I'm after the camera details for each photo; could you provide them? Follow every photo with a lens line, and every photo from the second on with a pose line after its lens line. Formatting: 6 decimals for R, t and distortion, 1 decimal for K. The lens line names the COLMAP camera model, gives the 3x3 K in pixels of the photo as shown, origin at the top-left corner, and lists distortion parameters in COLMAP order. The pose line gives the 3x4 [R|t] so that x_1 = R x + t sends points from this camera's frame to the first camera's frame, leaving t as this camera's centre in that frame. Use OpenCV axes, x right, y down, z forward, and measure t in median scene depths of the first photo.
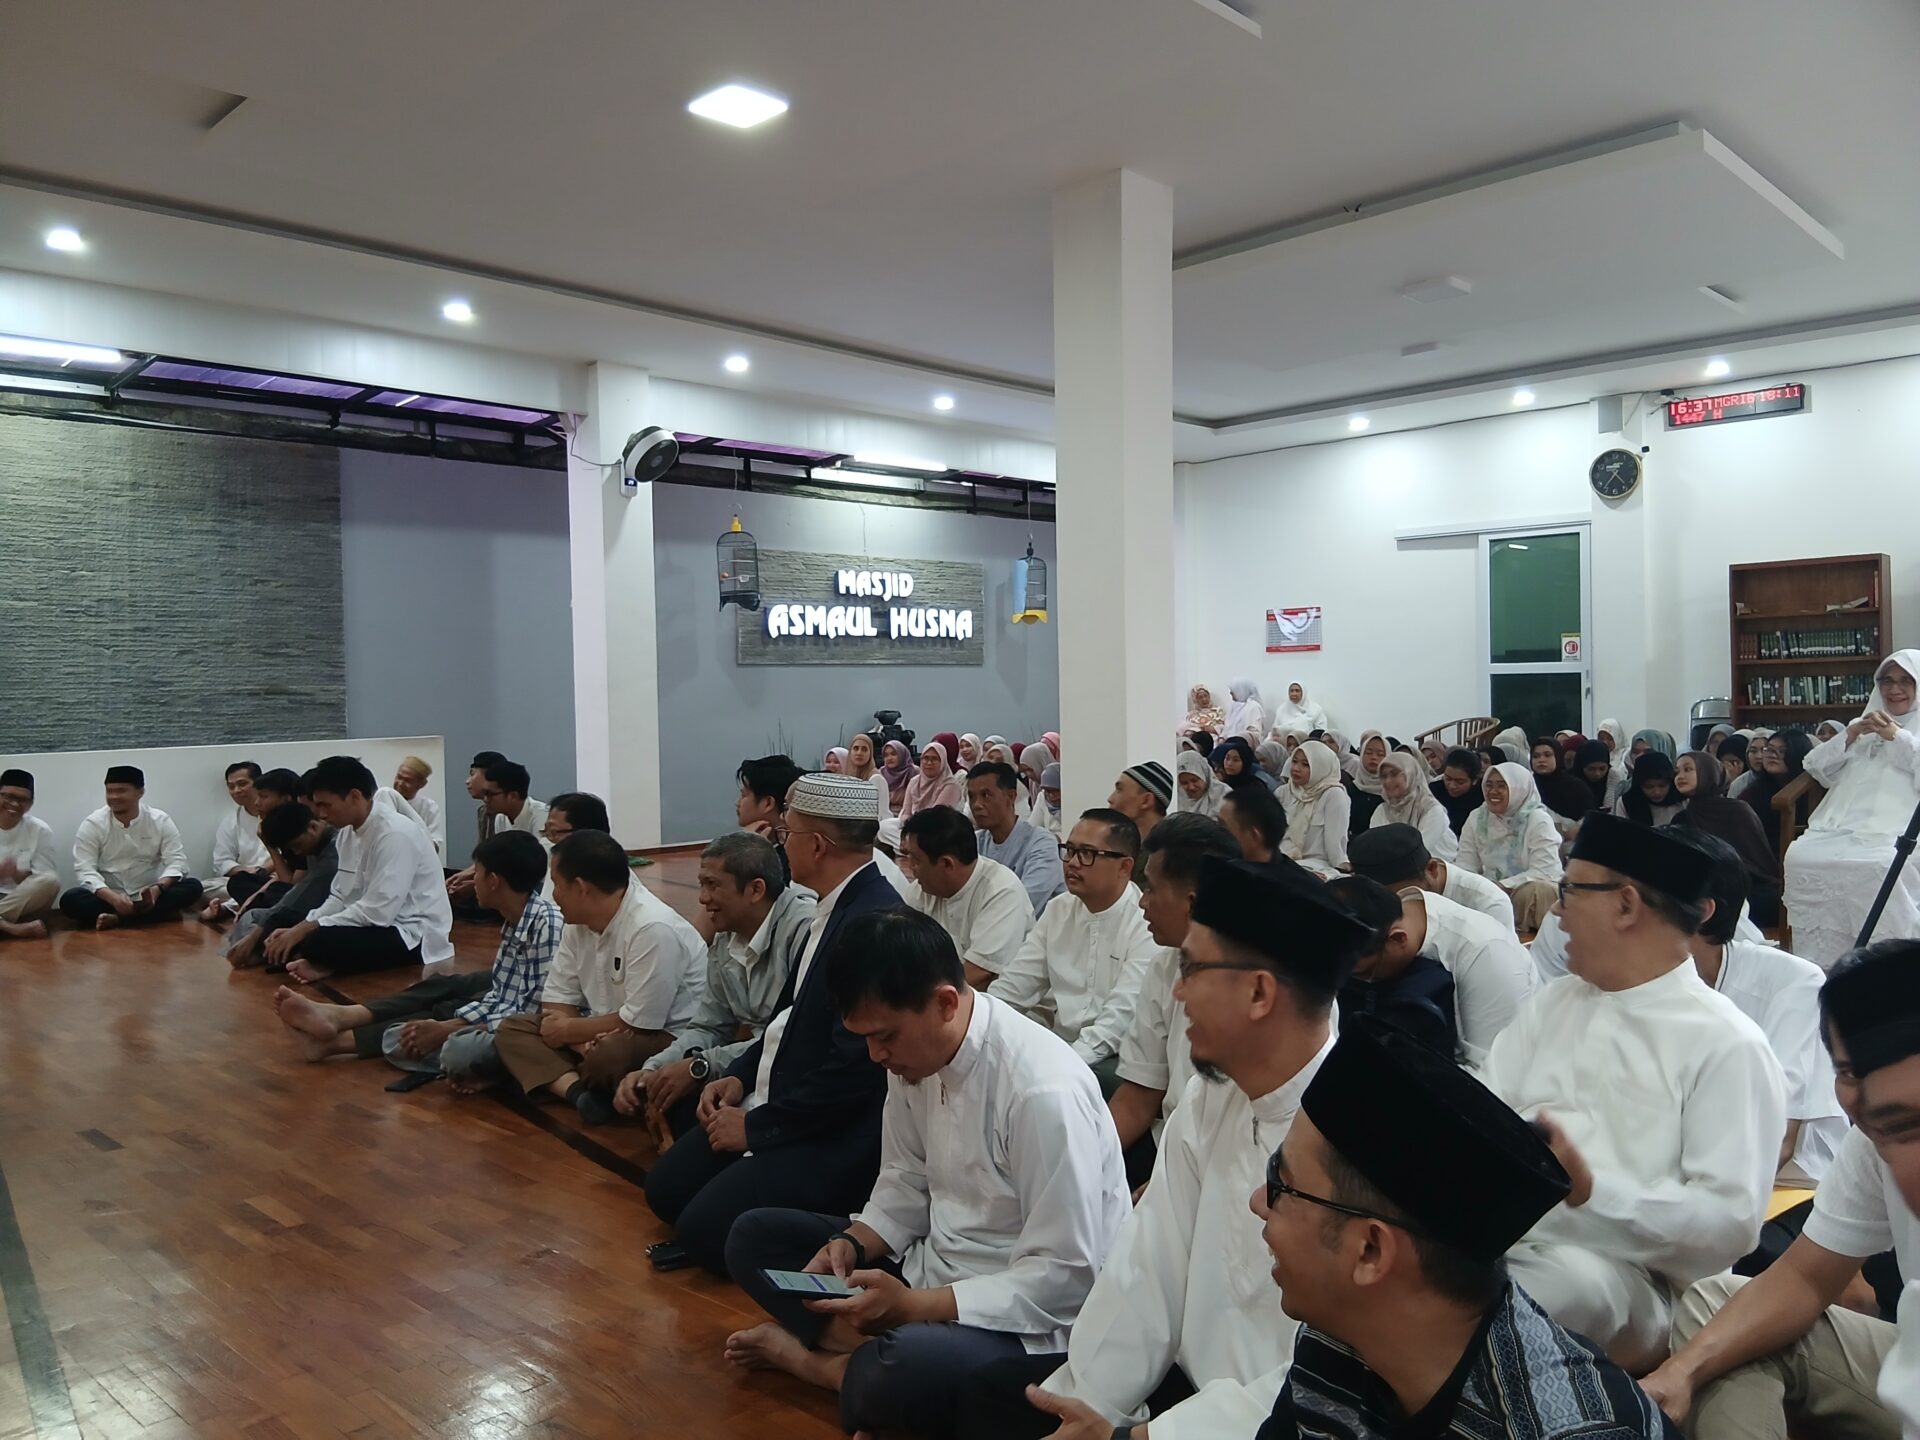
lens RADIAL K [[1451.3, 0, 952.3], [0, 1451.3, 715.8], [0, 0, 1]] dist [0.138187, -0.261417]
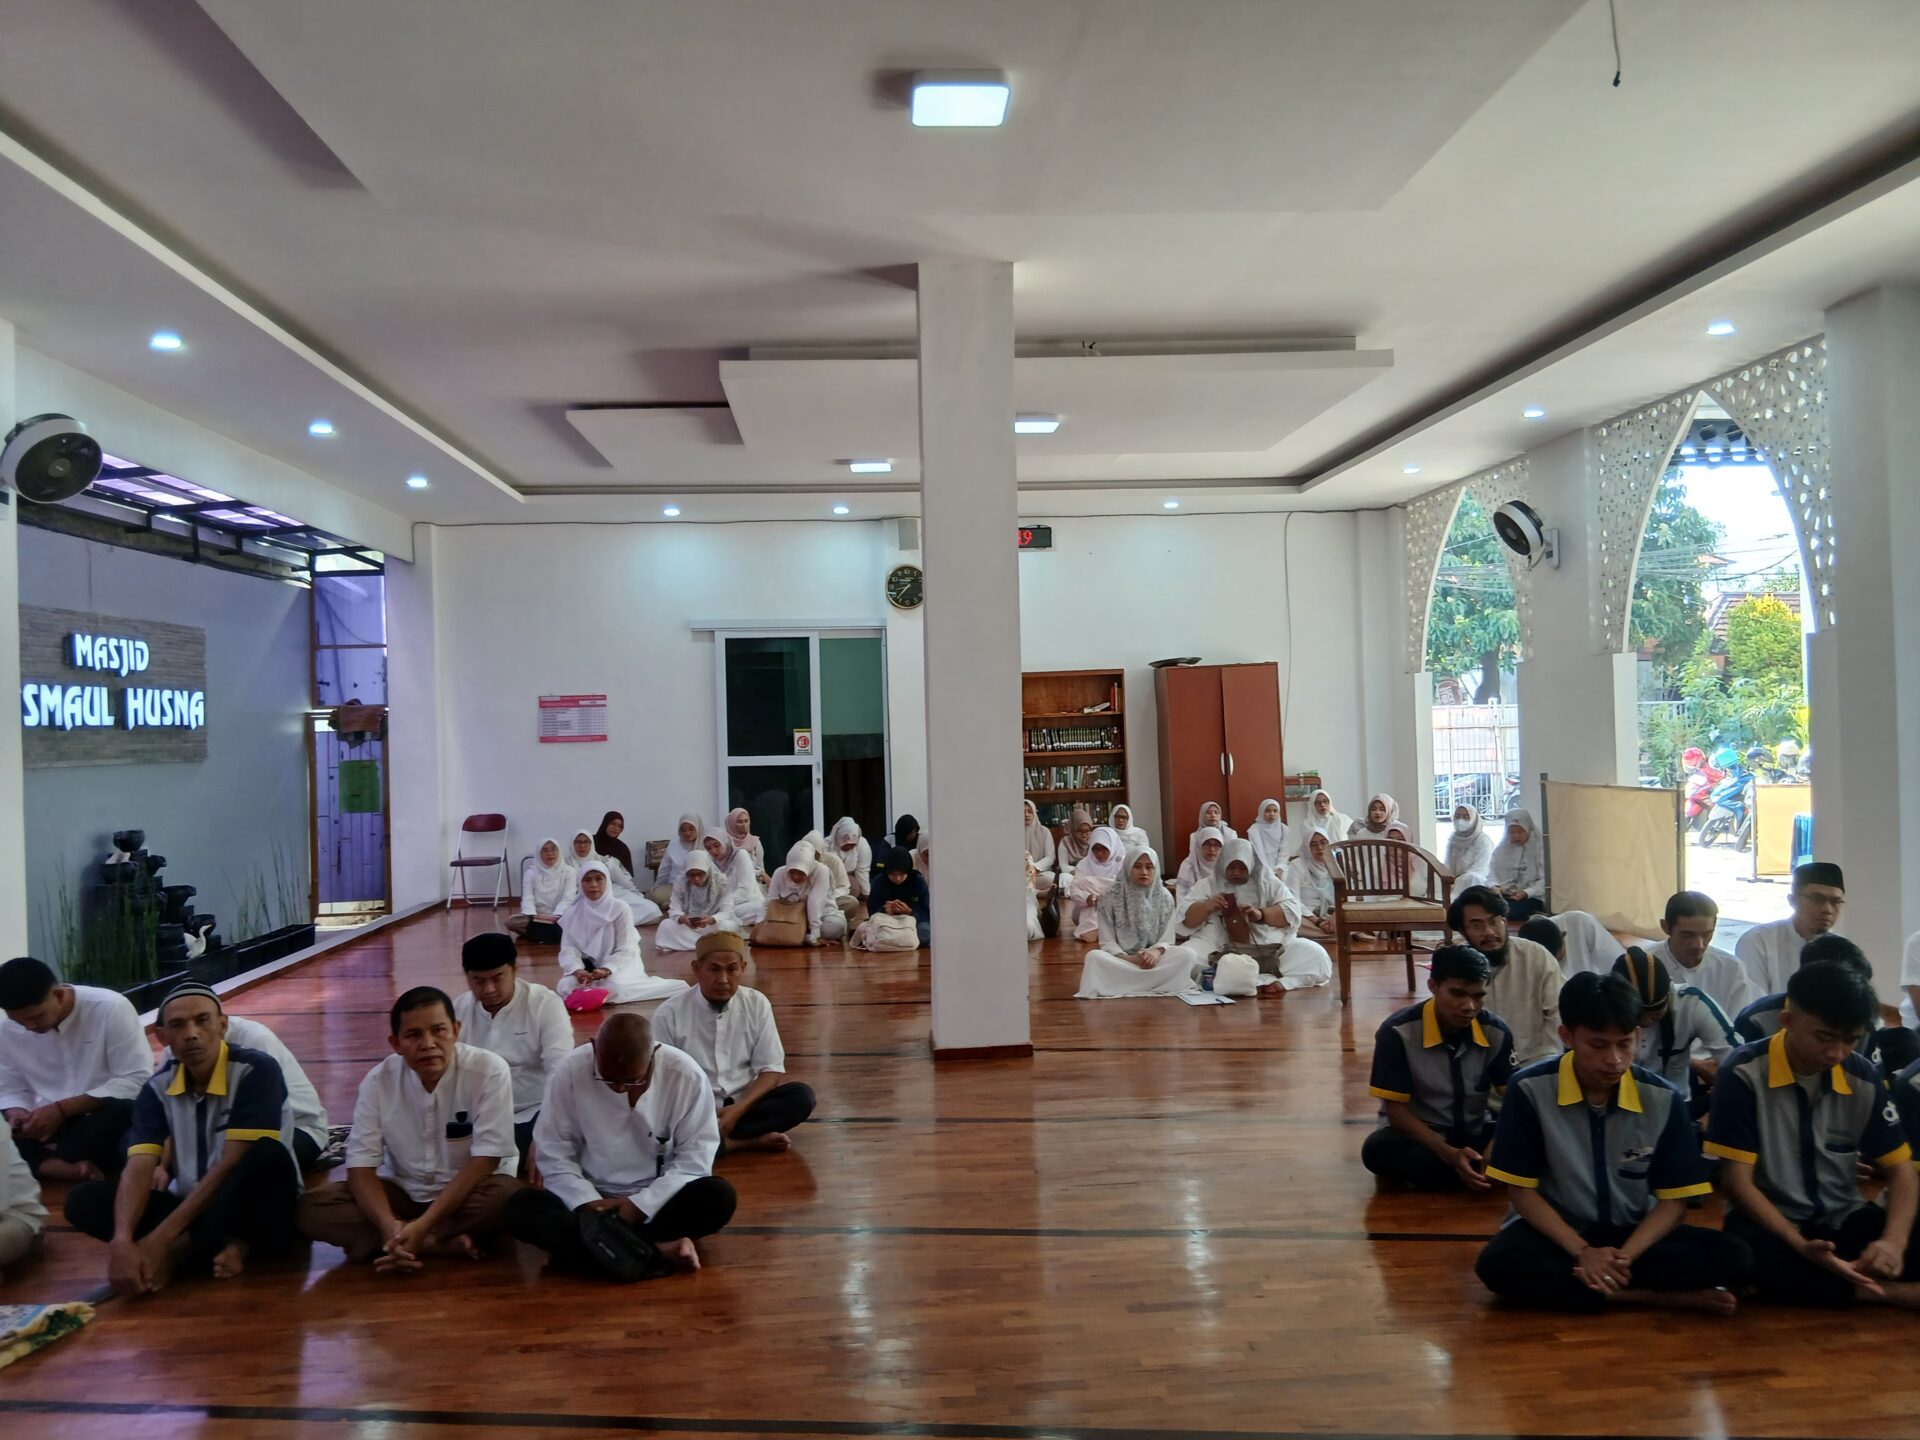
lens RADIAL K [[1451.3, 0, 952.3], [0, 1451.3, 715.8], [0, 0, 1]] dist [0.138187, -0.261417]
pose [[0.670284, 0.005831, 0.742082, -0.354750], [0.025409, 0.999203, -0.030801, -0.031409], [-0.741669, 0.039501, 0.669601, 0.241760]]
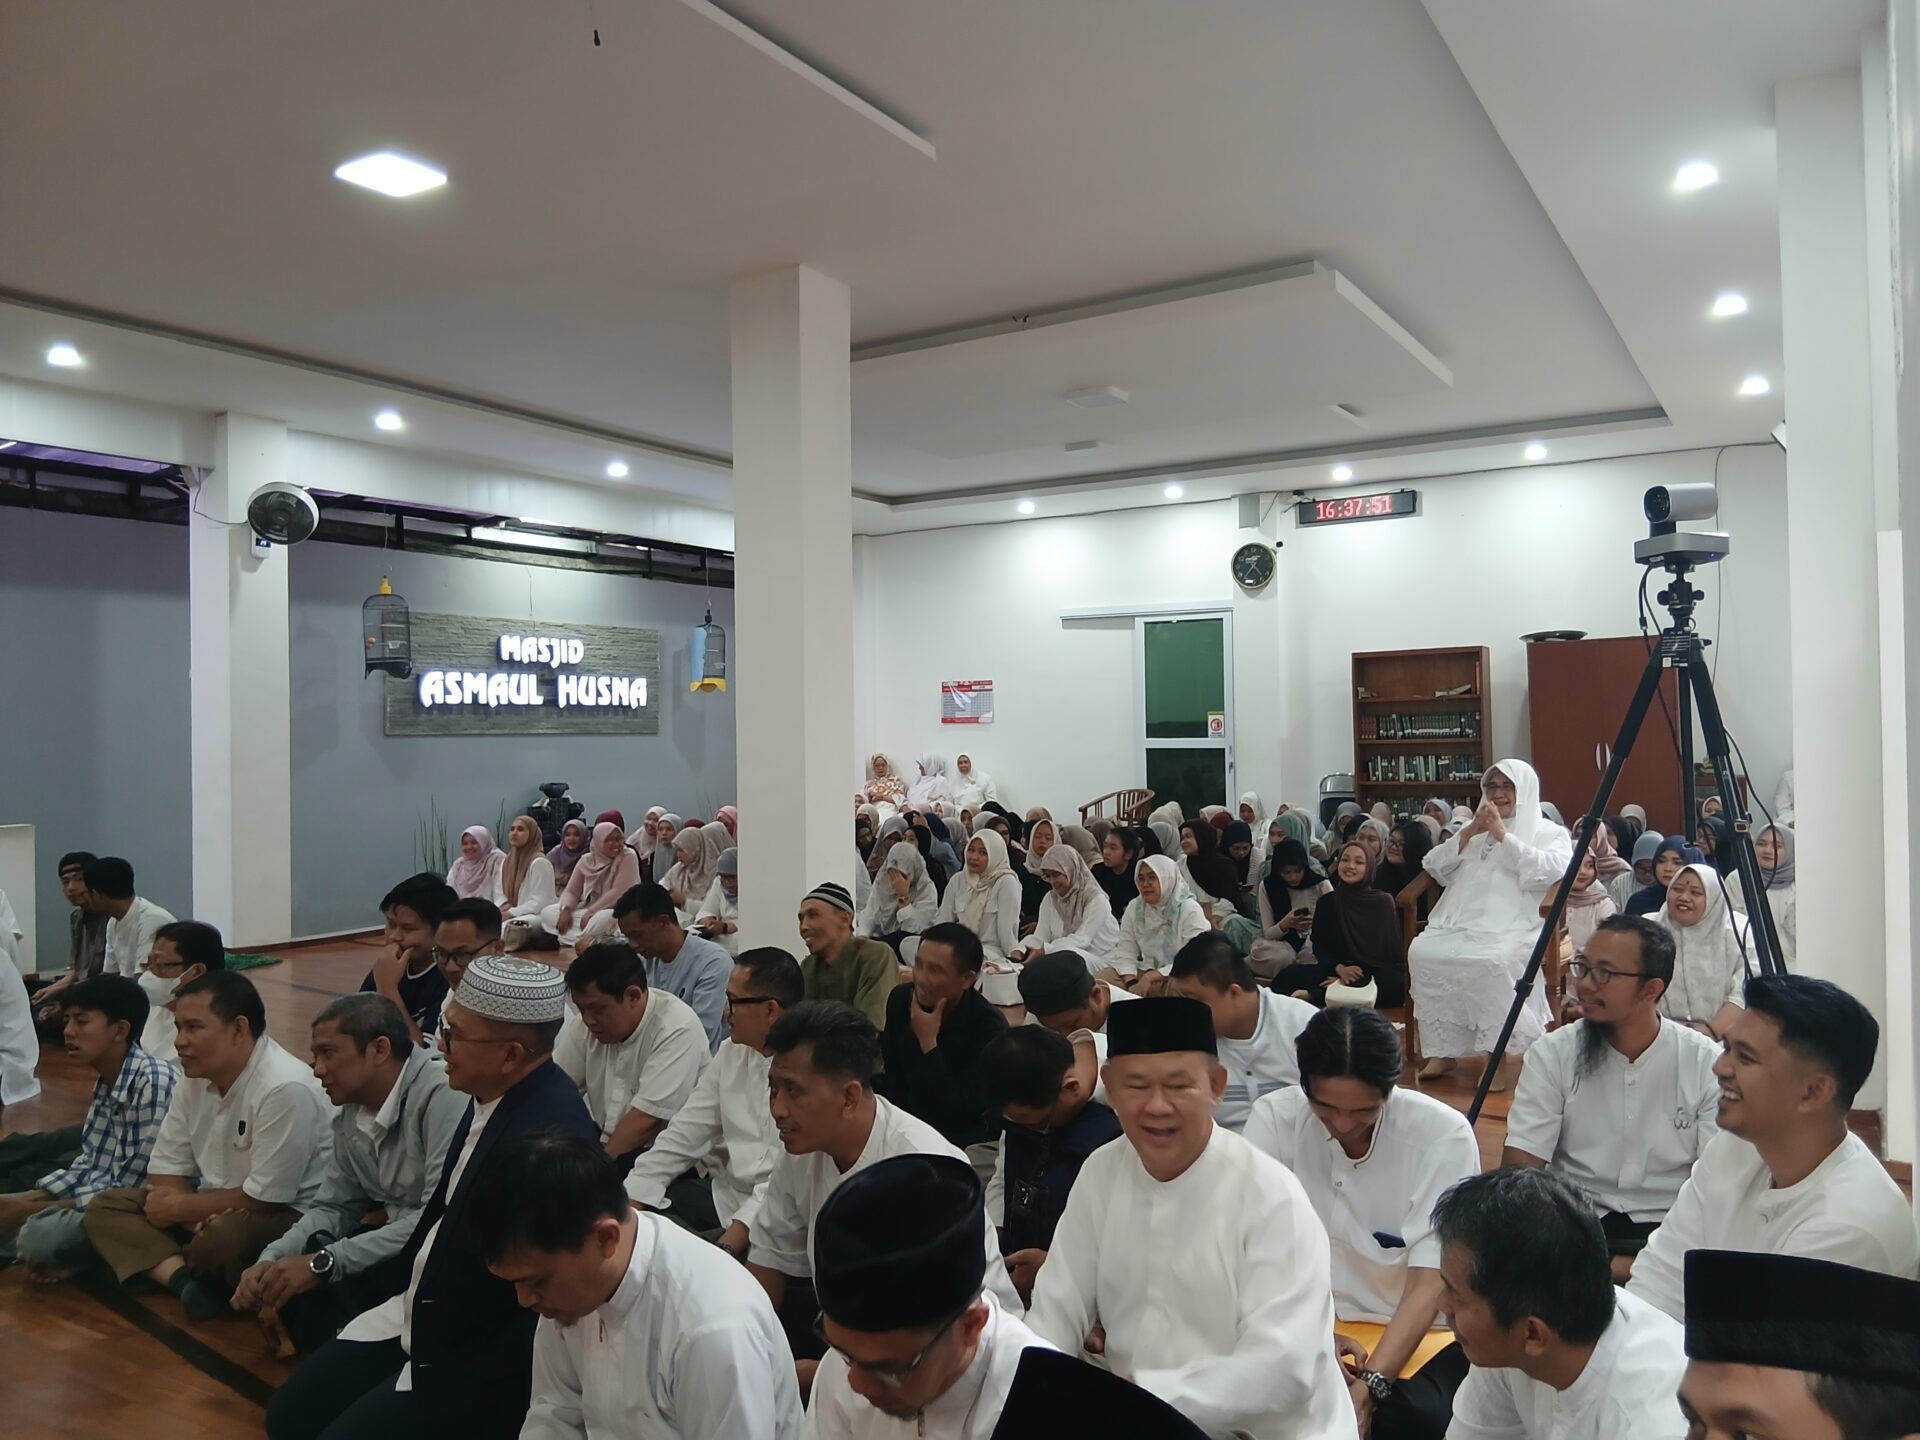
lens RADIAL K [[1451.3, 0, 952.3], [0, 1451.3, 715.8], [0, 0, 1]] dist [0.138187, -0.261417]
pose [[0.975915, 0.008520, 0.217985, 0.000545], [-0.001174, 0.999428, -0.033808, -0.017589], [-0.218149, 0.032738, 0.975366, 0.006805]]
